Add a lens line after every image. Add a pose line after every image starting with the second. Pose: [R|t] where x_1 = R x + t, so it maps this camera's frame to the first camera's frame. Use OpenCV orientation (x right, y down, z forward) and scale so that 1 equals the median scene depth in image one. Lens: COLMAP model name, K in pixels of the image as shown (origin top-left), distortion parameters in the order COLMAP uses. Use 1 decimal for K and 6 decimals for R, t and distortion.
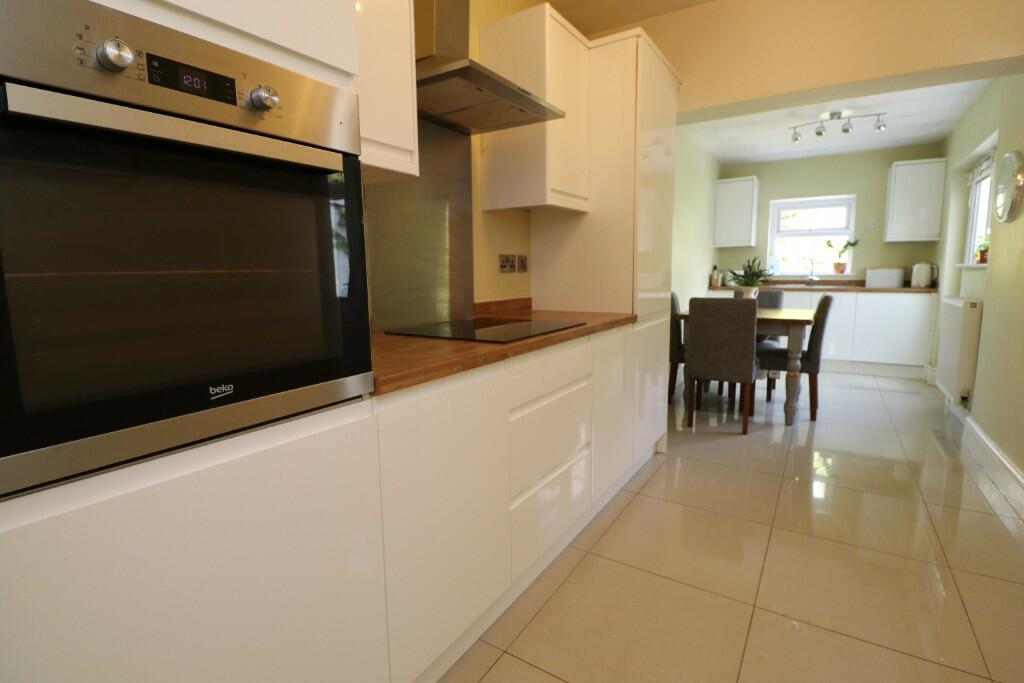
lens RADIAL K [[483.2, 0, 529.9], [0, 483.2, 338.8], [0, 0, 1]] dist [-0.002861, -0.009577]
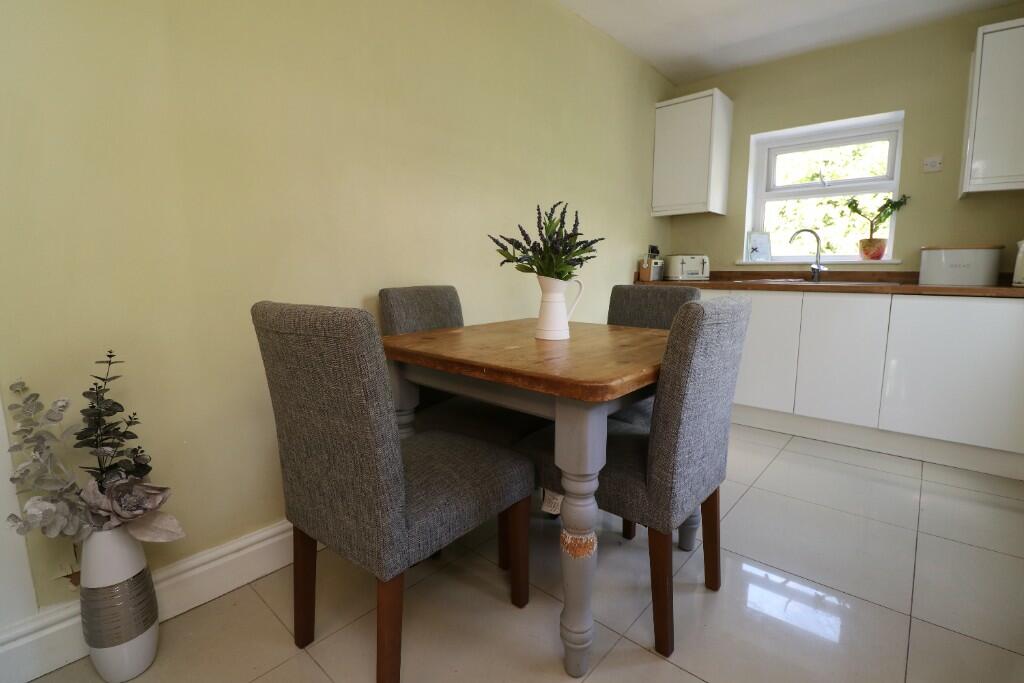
lens RADIAL K [[483.2, 0, 529.9], [0, 483.2, 338.8], [0, 0, 1]] dist [-0.002861, -0.009577]
pose [[0.989880, 0.027051, -0.139308, 0.337997], [-0.026089, 0.999622, 0.008729, -0.040554], [0.139492, -0.005006, 0.990211, 0.404082]]
